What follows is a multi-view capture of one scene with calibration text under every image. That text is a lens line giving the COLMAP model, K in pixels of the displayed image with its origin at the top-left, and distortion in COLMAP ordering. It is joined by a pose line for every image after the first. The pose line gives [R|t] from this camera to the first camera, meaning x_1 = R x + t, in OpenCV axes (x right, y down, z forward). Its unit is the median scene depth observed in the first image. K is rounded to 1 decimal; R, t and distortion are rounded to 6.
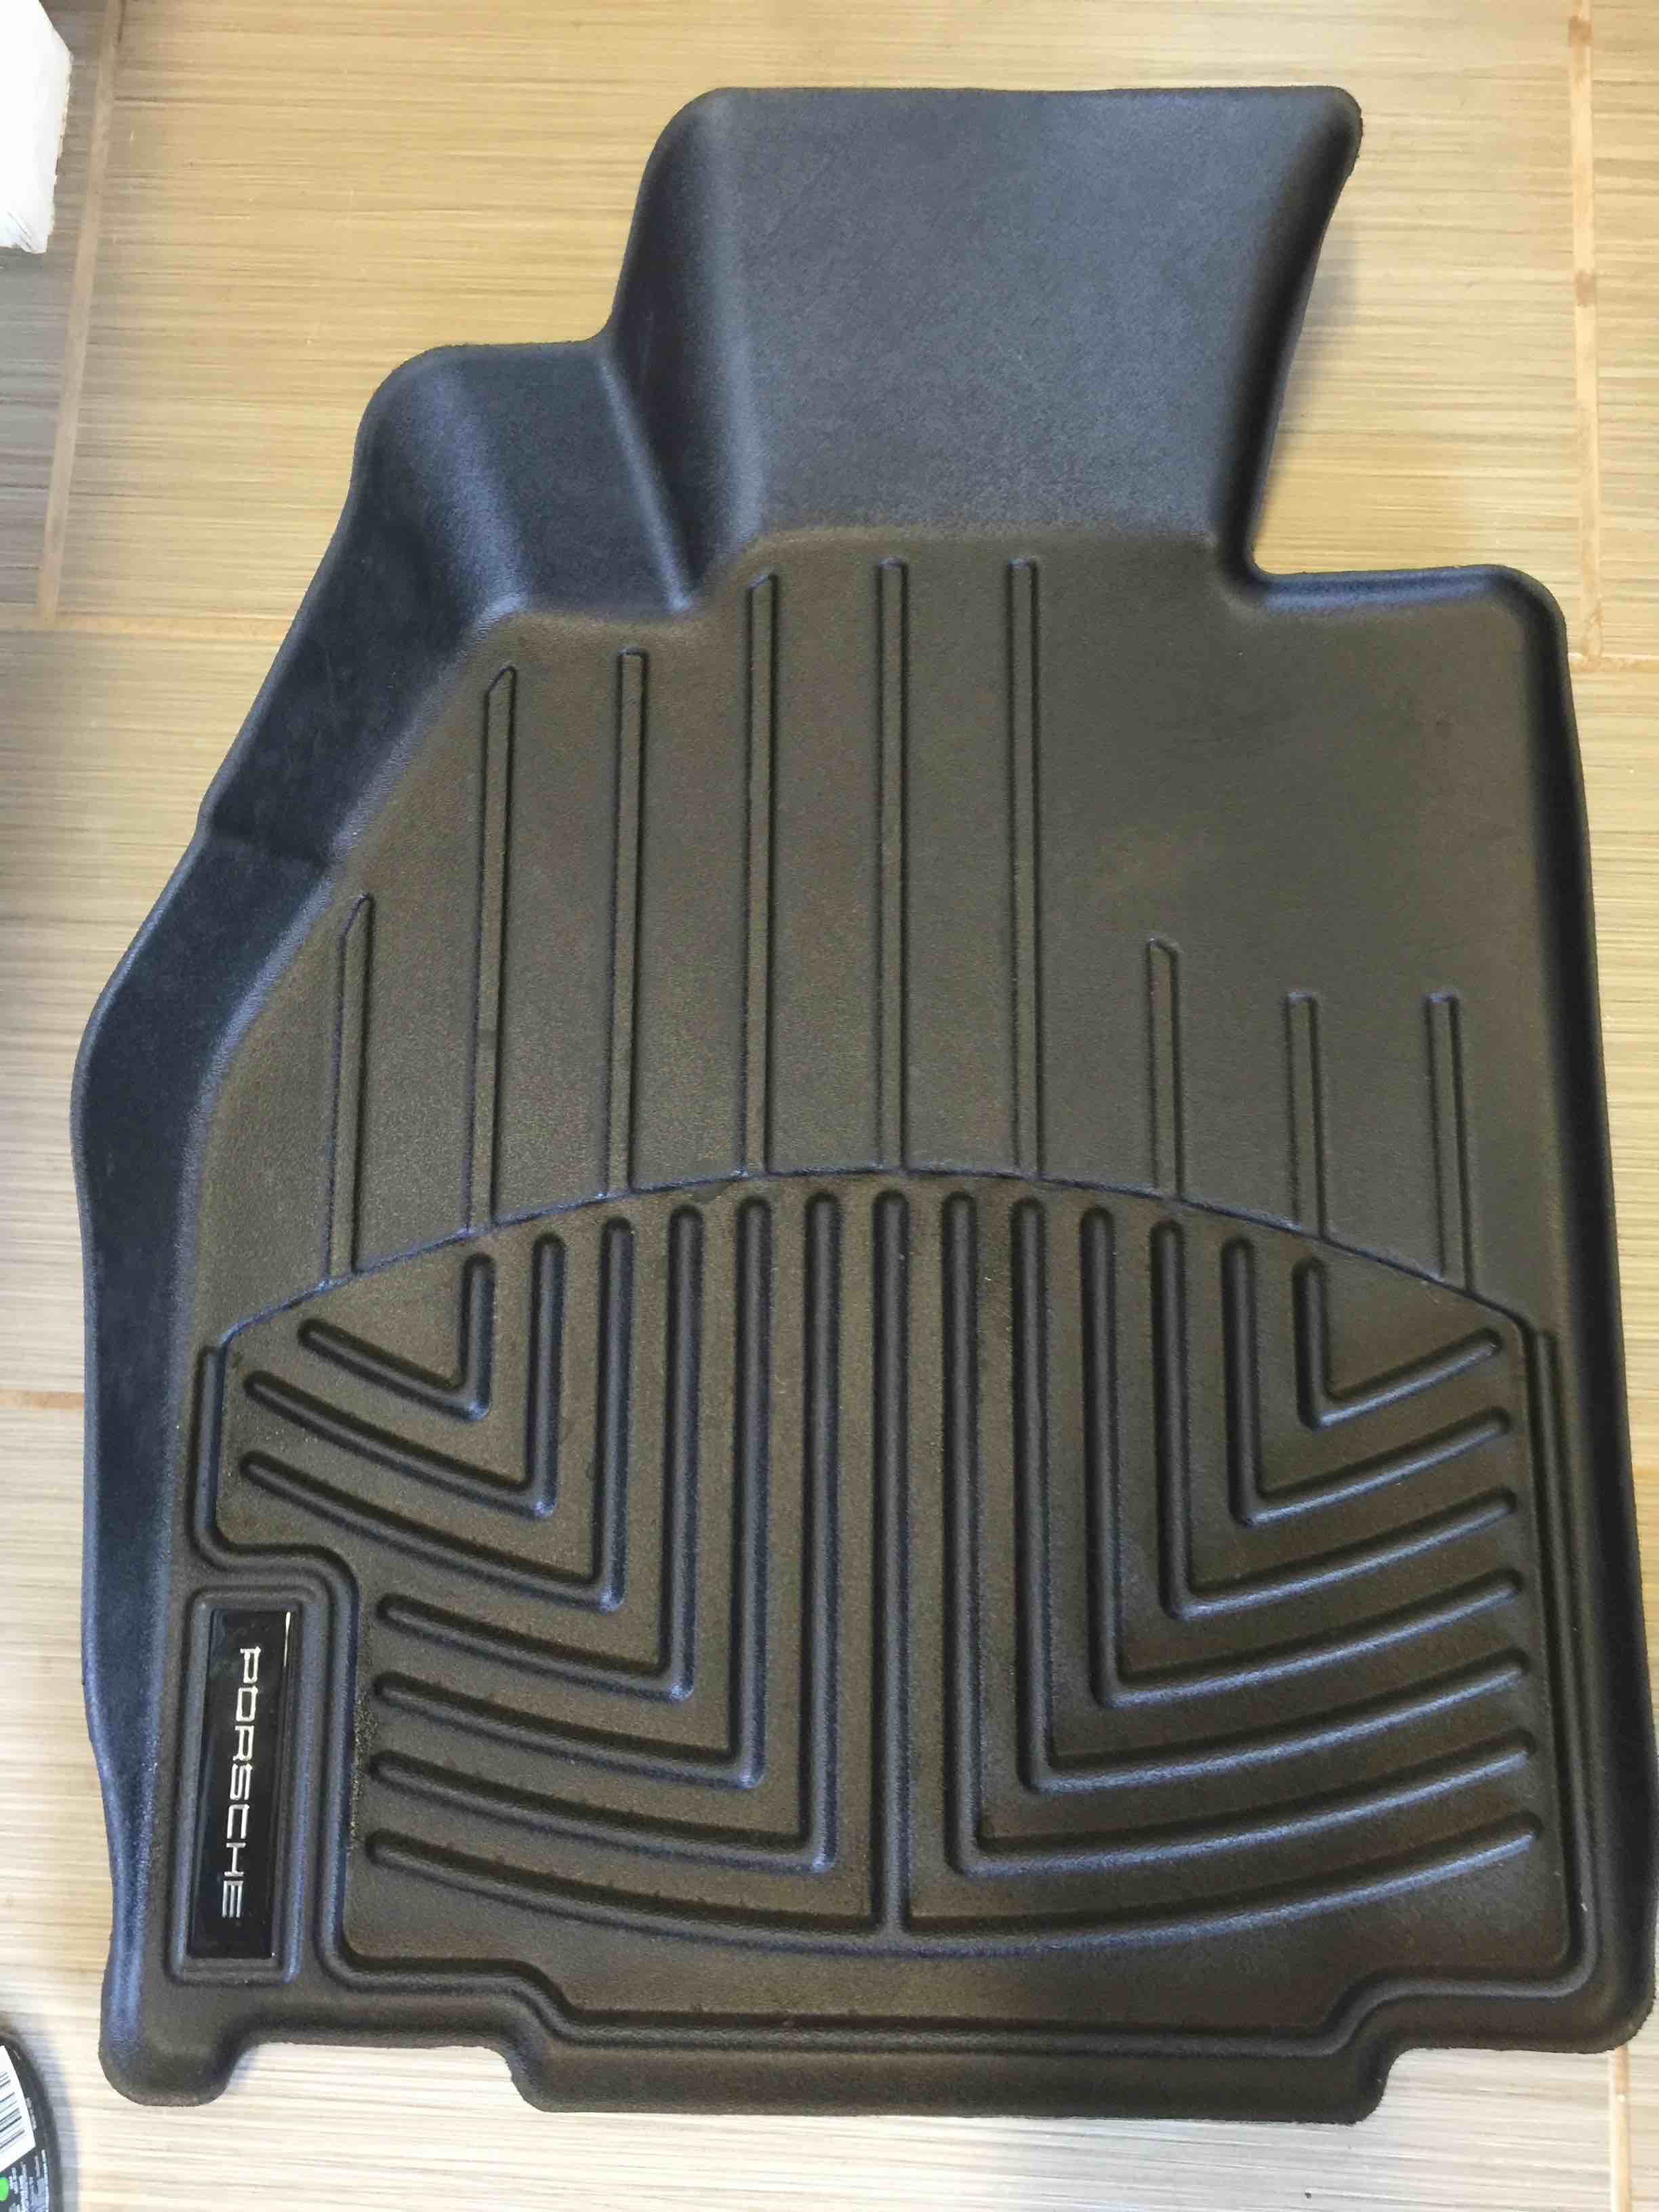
lens RADIAL K [[1867.7, 0, 829.5], [0, 1867.7, 1106.0], [0, 0, 1]] dist [0.073296, -0.084032]
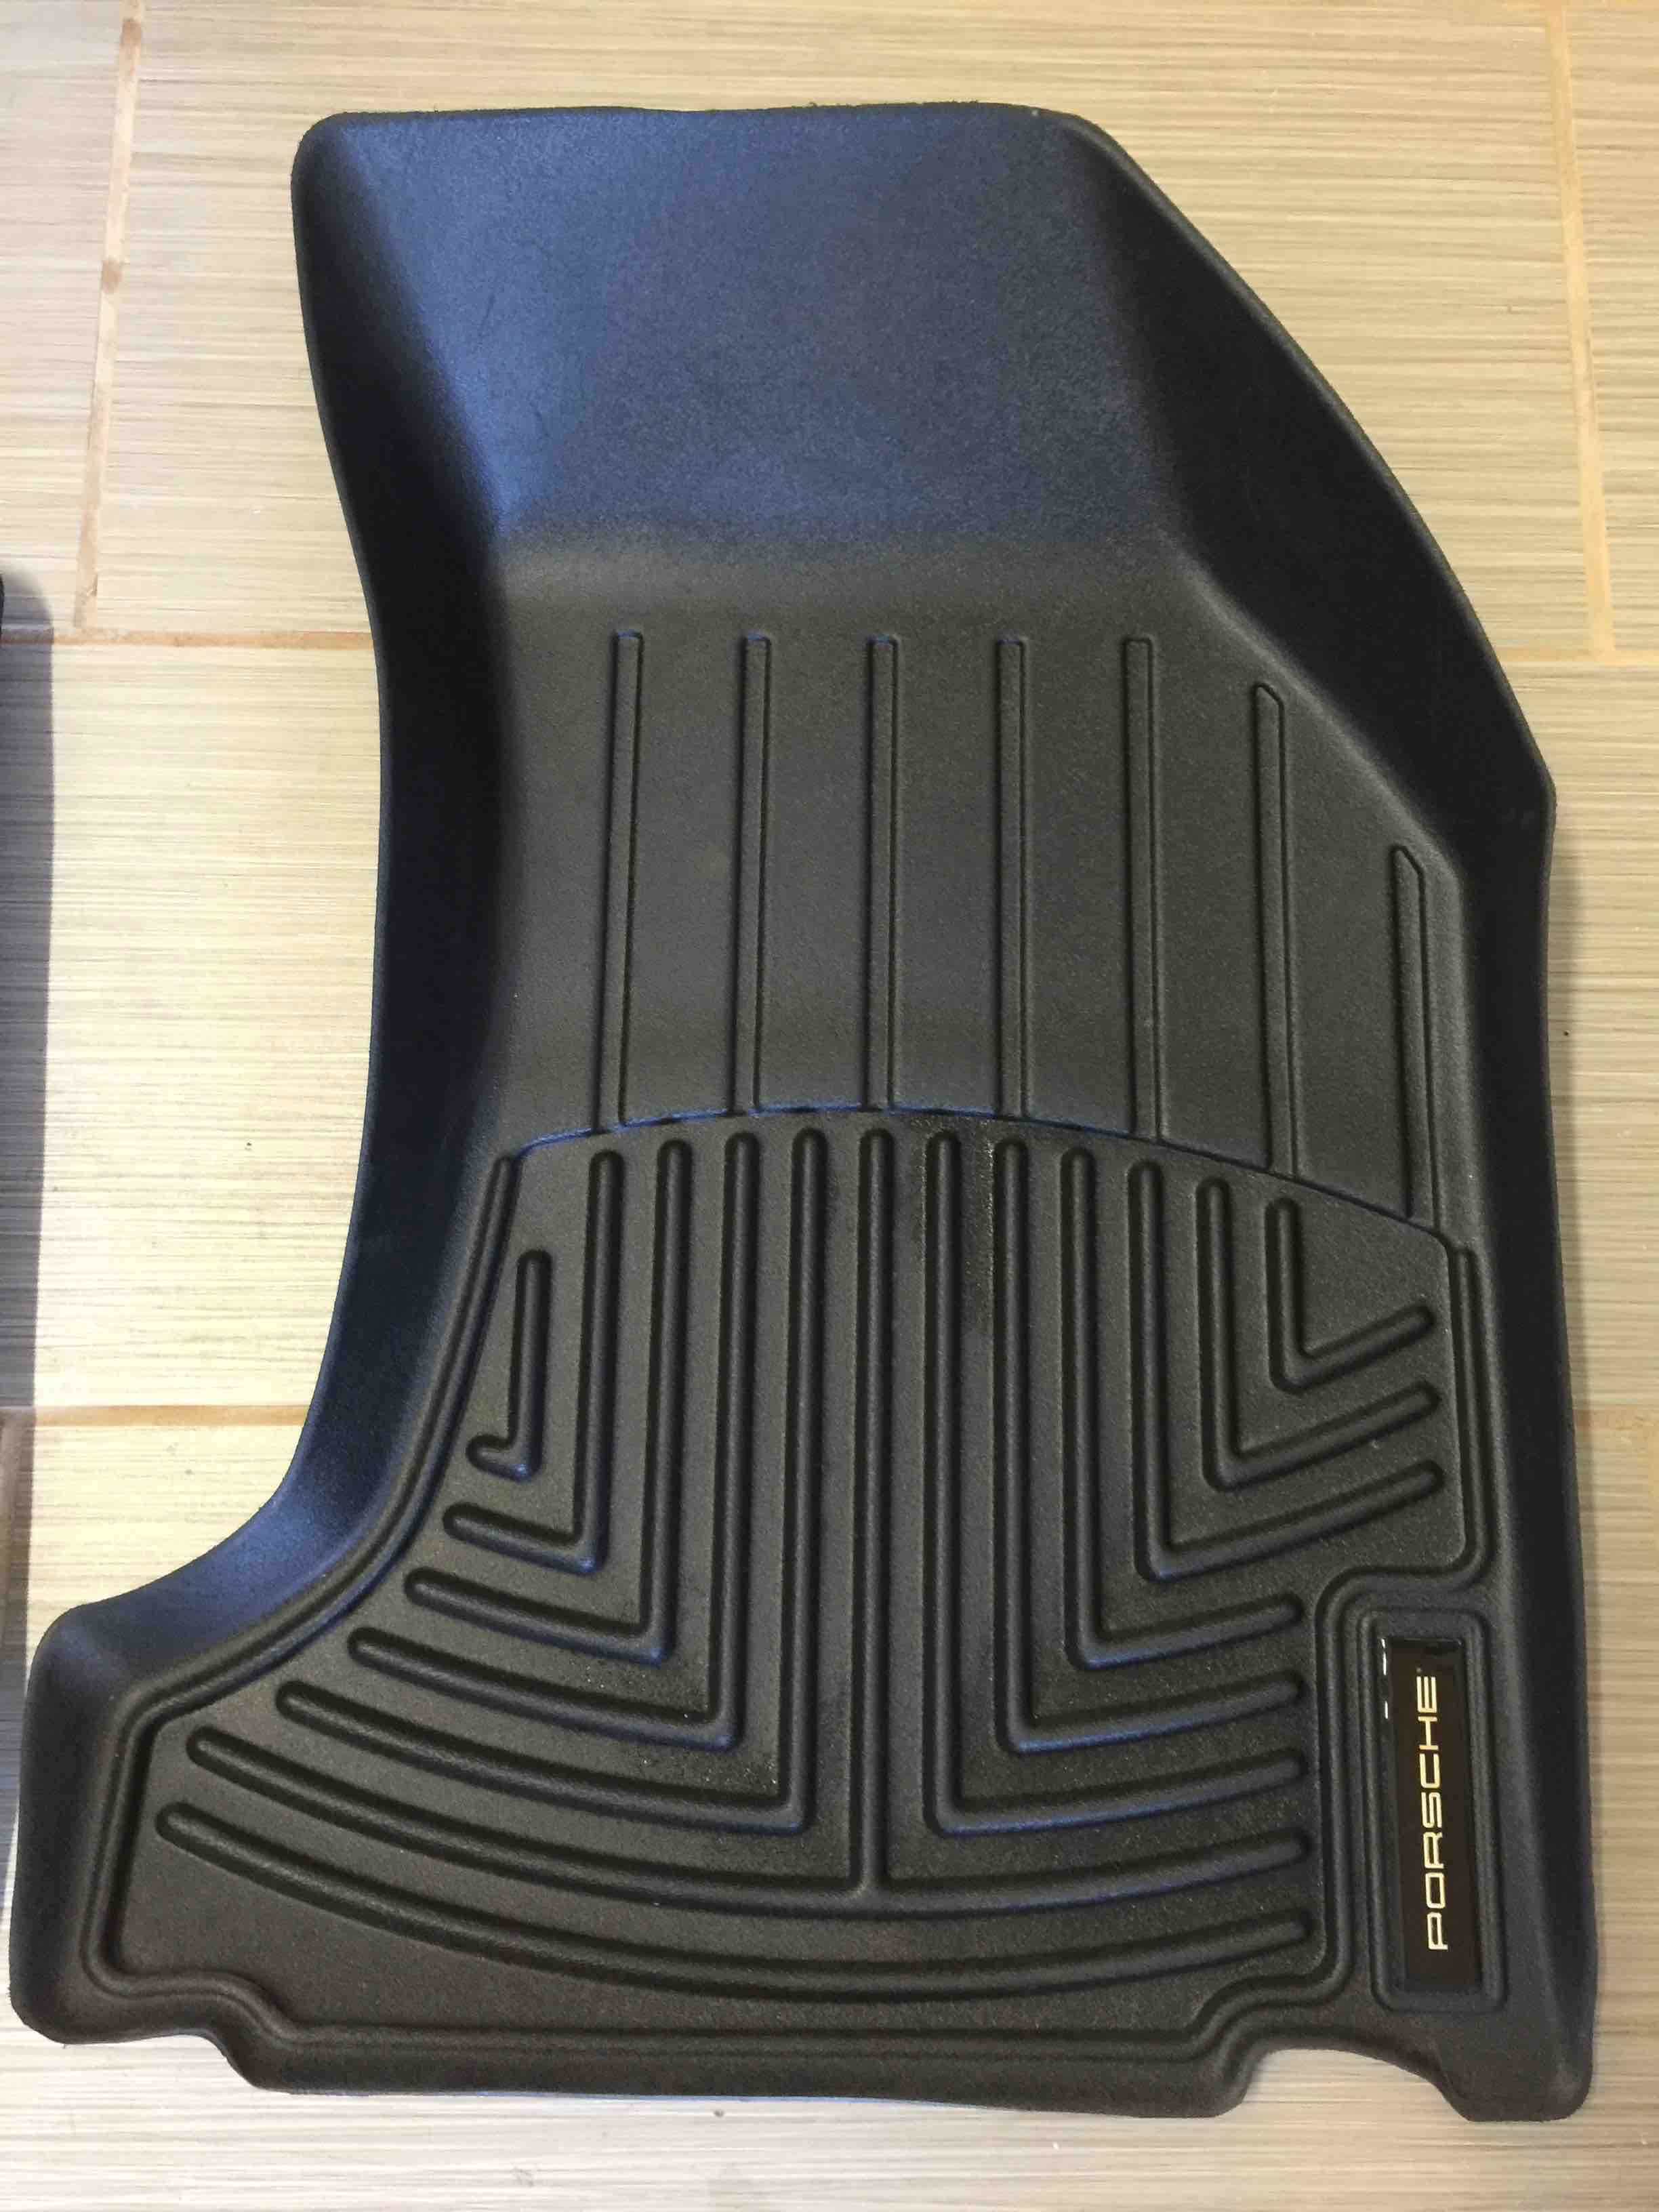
lens RADIAL K [[1867.7, 0, 829.5], [0, 1867.7, 1106.0], [0, 0, 1]] dist [0.073296, -0.084032]
pose [[0.998213, -0.033408, 0.049538, 0.792409], [0.034687, 0.999081, -0.025179, 0.065169], [-0.048651, 0.026852, 0.998455, -0.040517]]
